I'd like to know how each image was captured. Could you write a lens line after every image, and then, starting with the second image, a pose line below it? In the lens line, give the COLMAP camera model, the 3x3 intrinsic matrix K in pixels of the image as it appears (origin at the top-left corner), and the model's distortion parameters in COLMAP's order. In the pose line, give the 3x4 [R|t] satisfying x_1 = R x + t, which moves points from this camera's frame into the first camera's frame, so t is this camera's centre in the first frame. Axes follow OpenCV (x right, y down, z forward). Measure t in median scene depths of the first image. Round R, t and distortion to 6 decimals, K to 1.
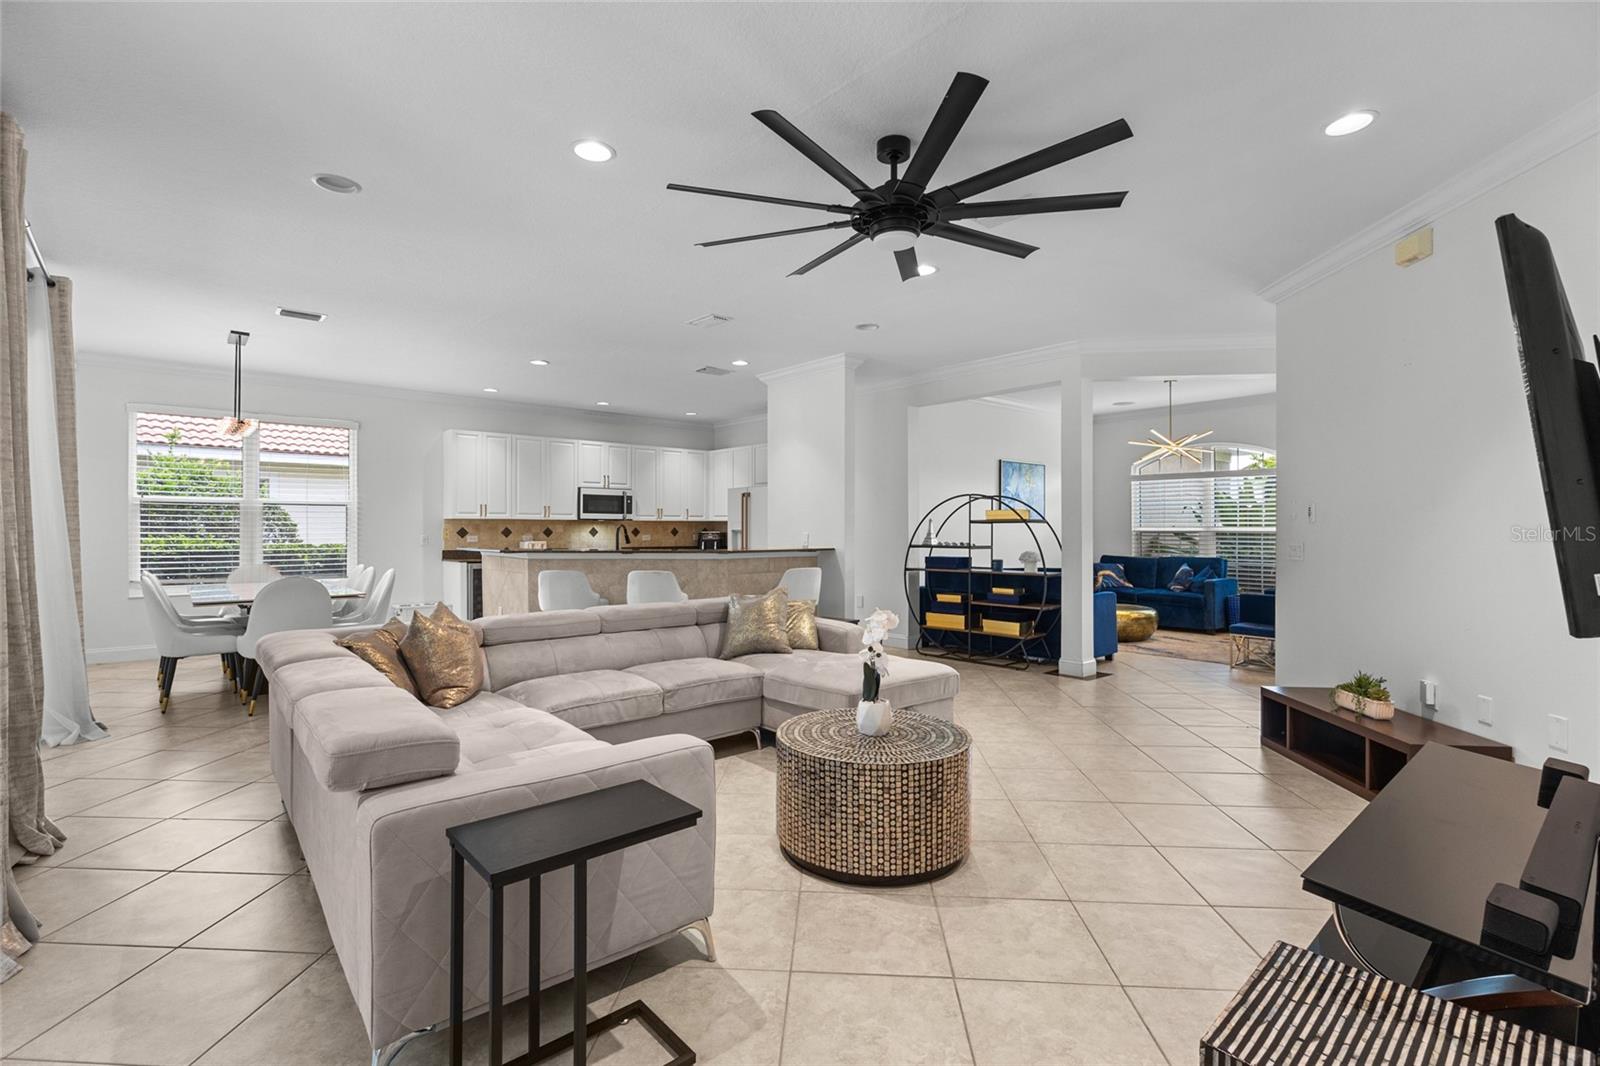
lens RADIAL K [[721.3, 0, 796.7], [0, 721.3, 526.4], [0, 0, 1]] dist [-0.002400, -0.000004]
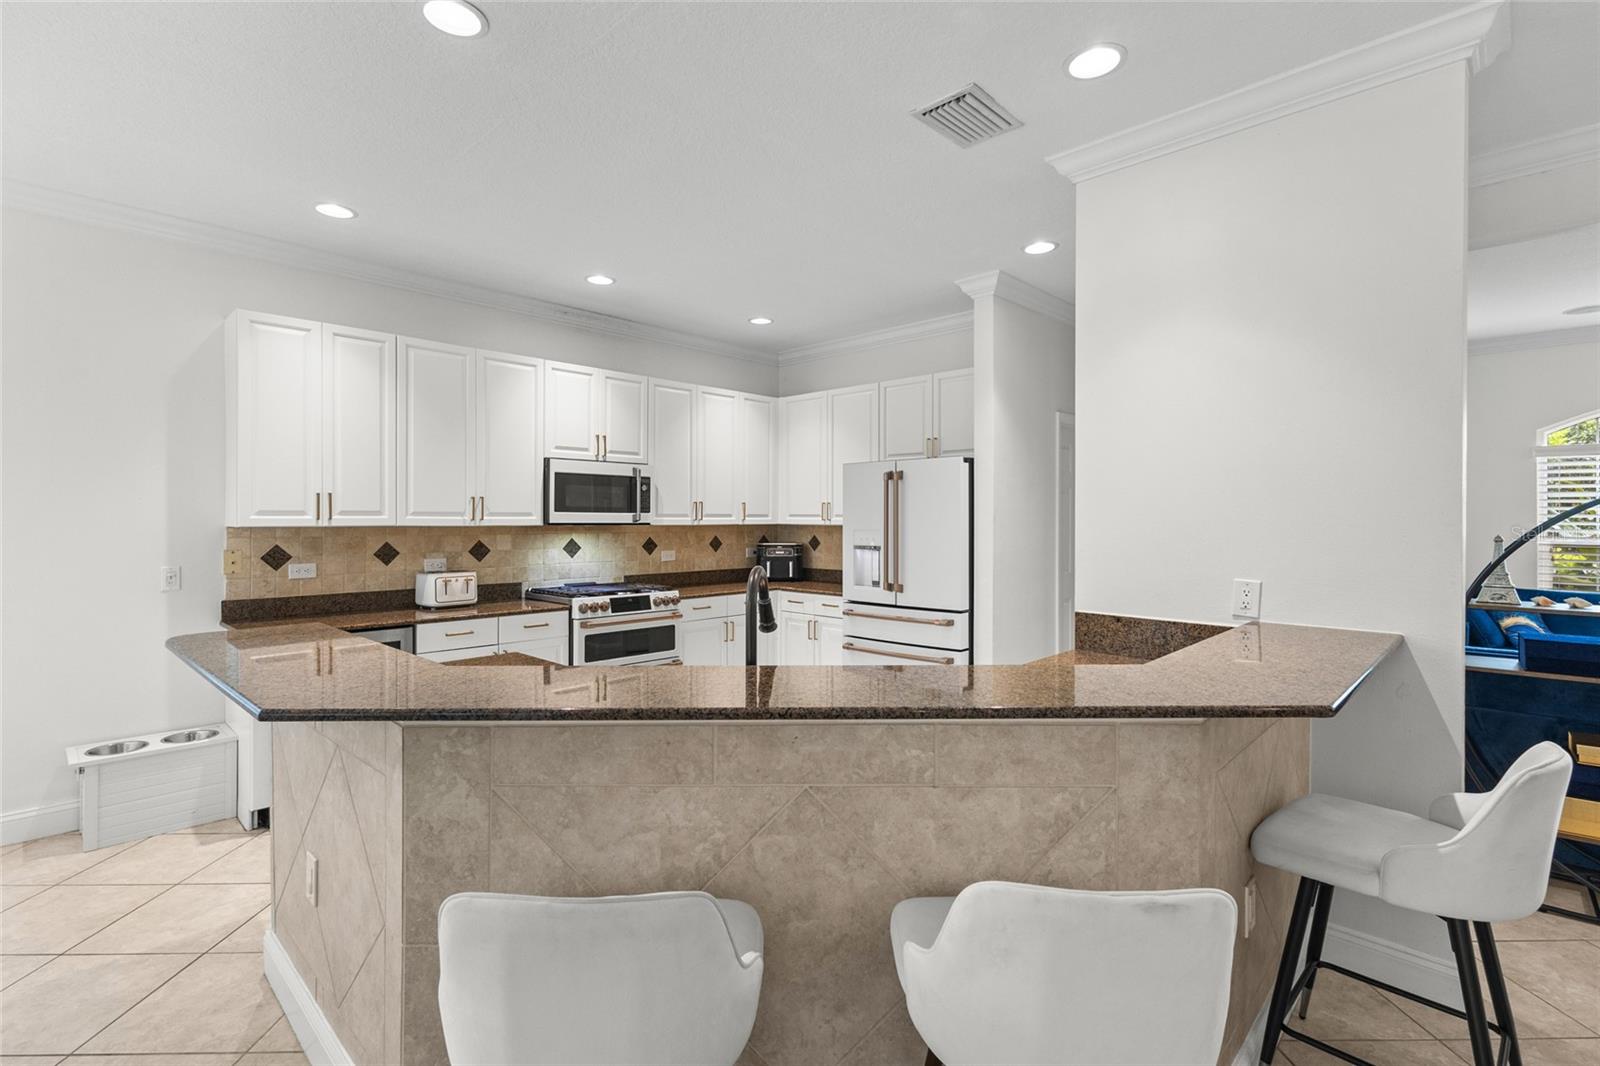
lens RADIAL K [[742.5, 0, 797.1], [0, 742.5, 519.1], [0, 0, 1]] dist [0.002970, 0.000447]
pose [[0.996970, 0.002112, 0.077762, -0.172734], [-0.002492, 0.999985, 0.004794, -0.016151], [-0.077751, -0.004974, 0.996960, 0.491180]]
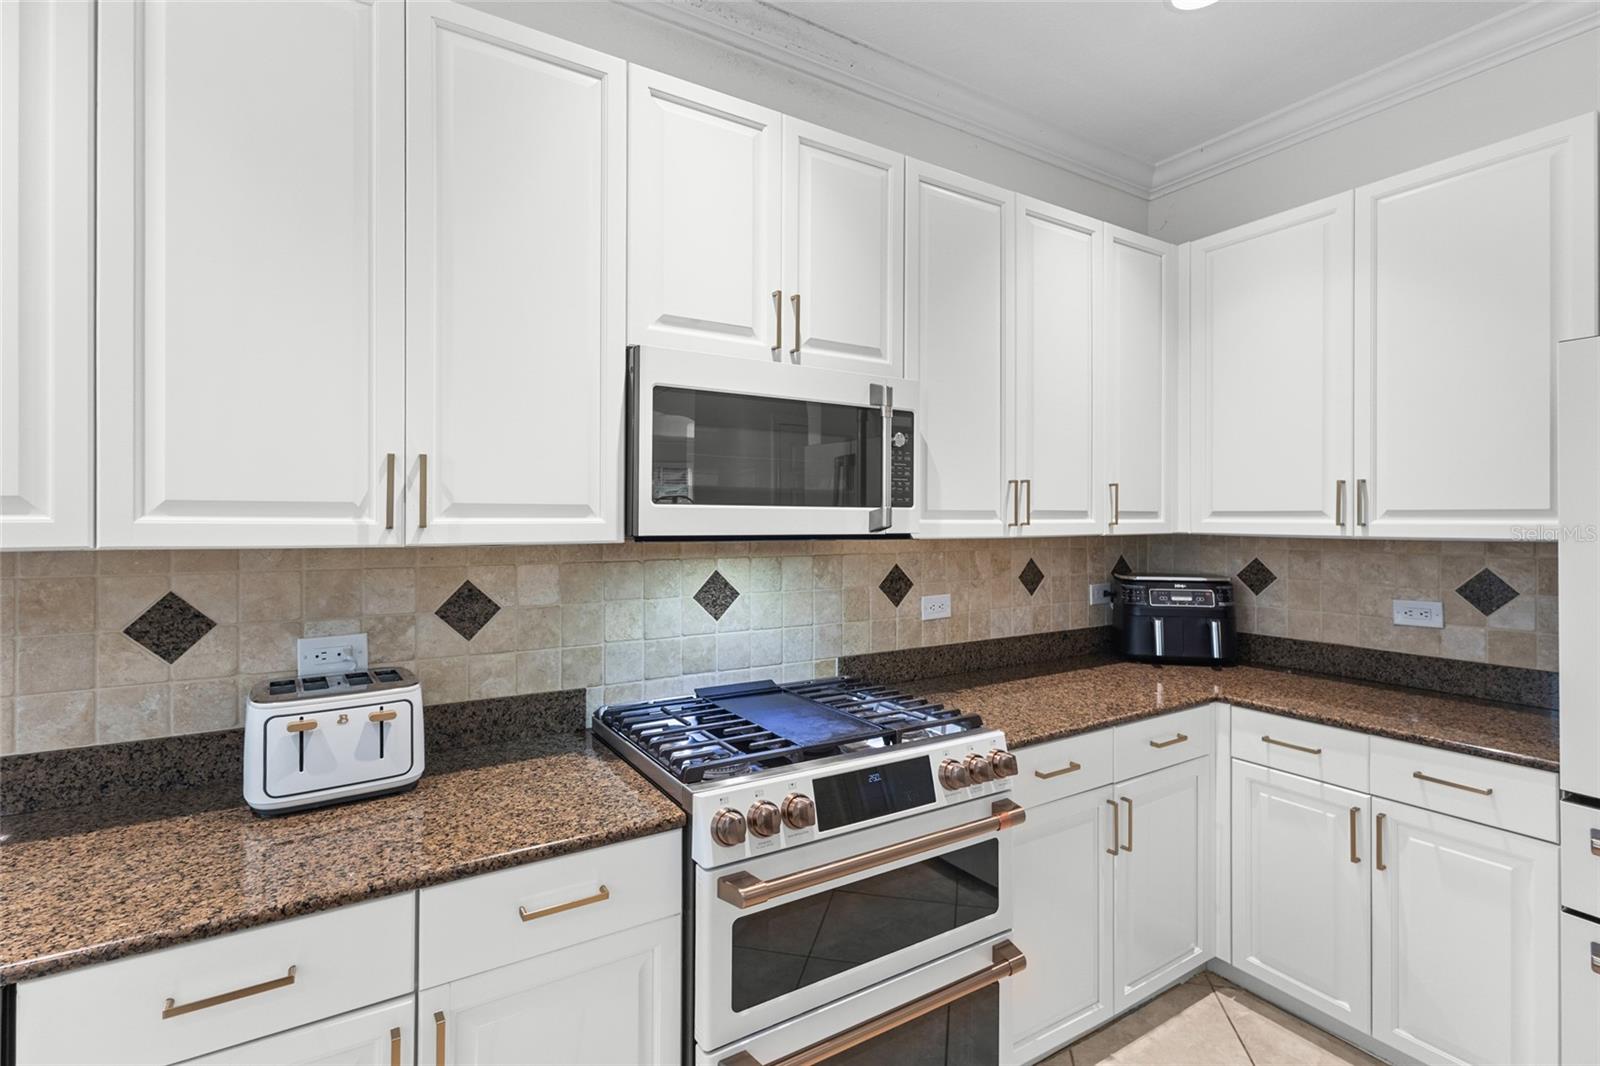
lens RADIAL K [[756.8, 0, 799.1], [0, 756.8, 516.3], [0, 0, 1]] dist [0.000367, 0.000040]
pose [[0.986731, 0.001471, -0.162359, -0.234955], [-0.001310, 0.999999, 0.001098, -0.015413], [0.162360, -0.000870, 0.986731, 0.831724]]
